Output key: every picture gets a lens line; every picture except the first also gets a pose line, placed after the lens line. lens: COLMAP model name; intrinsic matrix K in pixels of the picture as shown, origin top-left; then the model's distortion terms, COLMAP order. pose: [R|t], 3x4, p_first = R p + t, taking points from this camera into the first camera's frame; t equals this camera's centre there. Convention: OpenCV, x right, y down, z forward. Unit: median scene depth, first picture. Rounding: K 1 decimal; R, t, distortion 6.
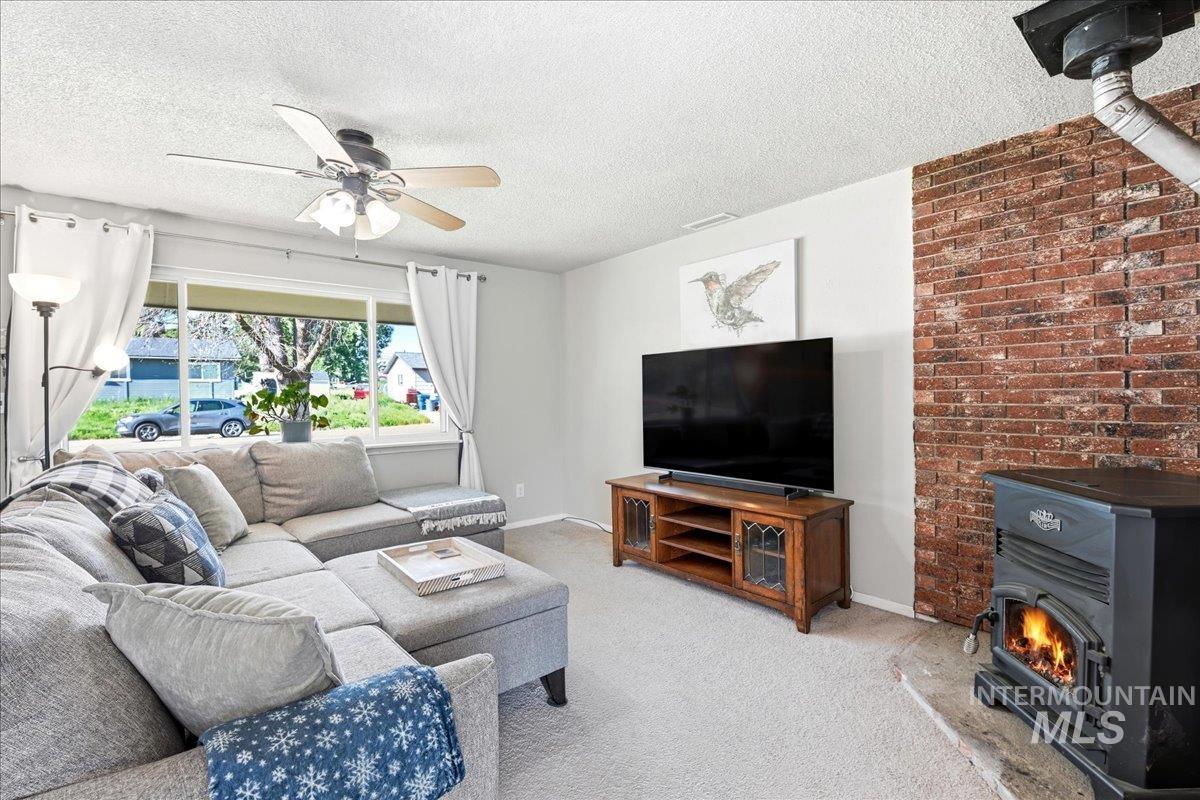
lens RADIAL K [[523.3, 0, 602.0], [0, 523.3, 400.5], [0, 0, 1]] dist [-0.010802, -0.006884]
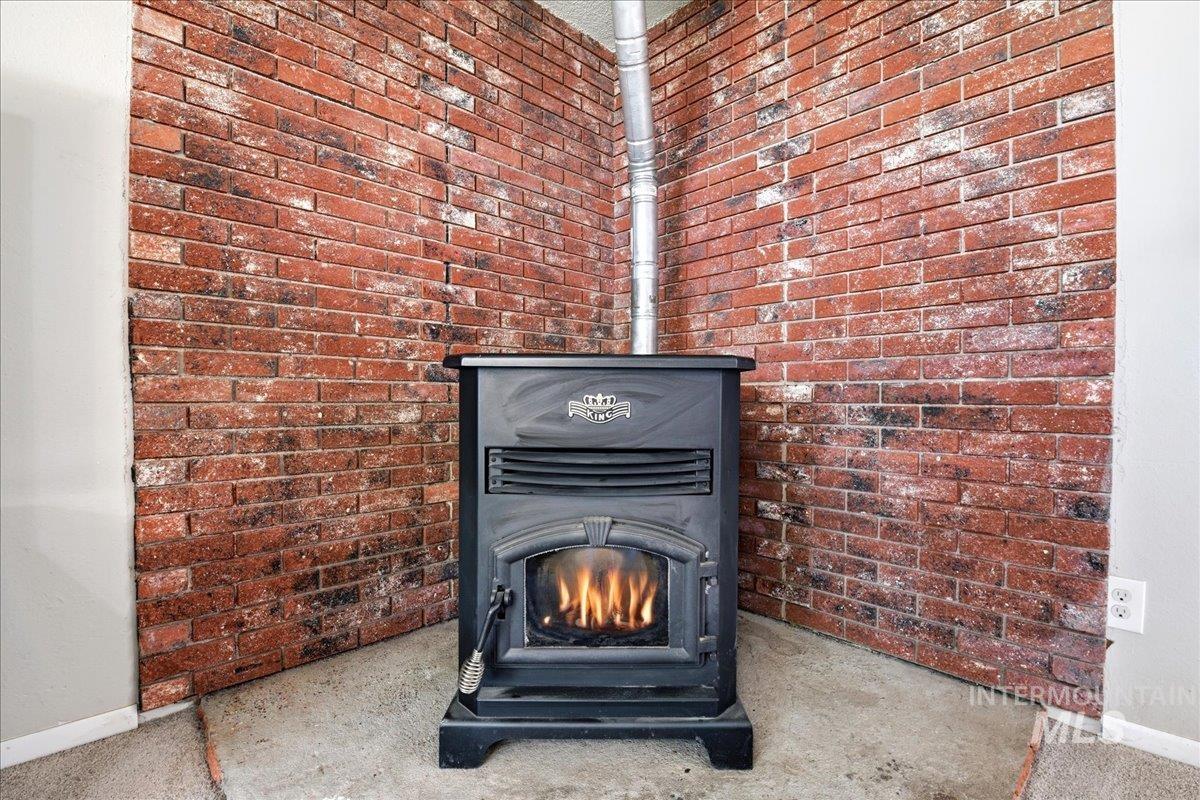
lens RADIAL K [[523.3, 0, 602.9], [0, 523.3, 409.8], [0, 0, 1]] dist [-0.010802, -0.006884]
pose [[-0.081195, -0.006960, 0.996674, 0.135484], [0.005530, 0.999957, 0.007433, 0.158783], [-0.996683, 0.006115, -0.081153, 0.731351]]
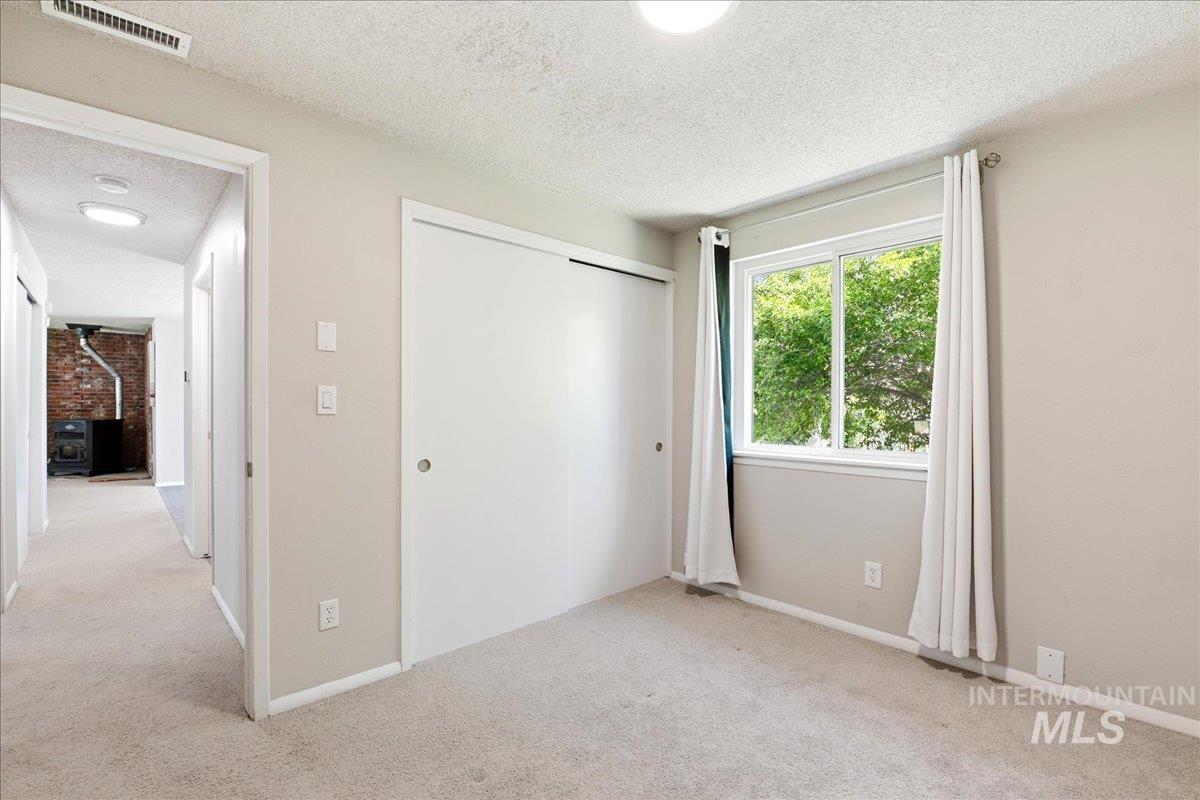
lens RADIAL K [[523.3, 0, 609.2], [0, 523.3, 408.6], [0, 0, 1]] dist [-0.010802, -0.006884]
pose [[-0.085995, 0.006730, 0.996273, -3.034091], [0.009682, 0.999936, -0.005919, 0.095654], [-0.996248, 0.009137, -0.086055, -2.516820]]
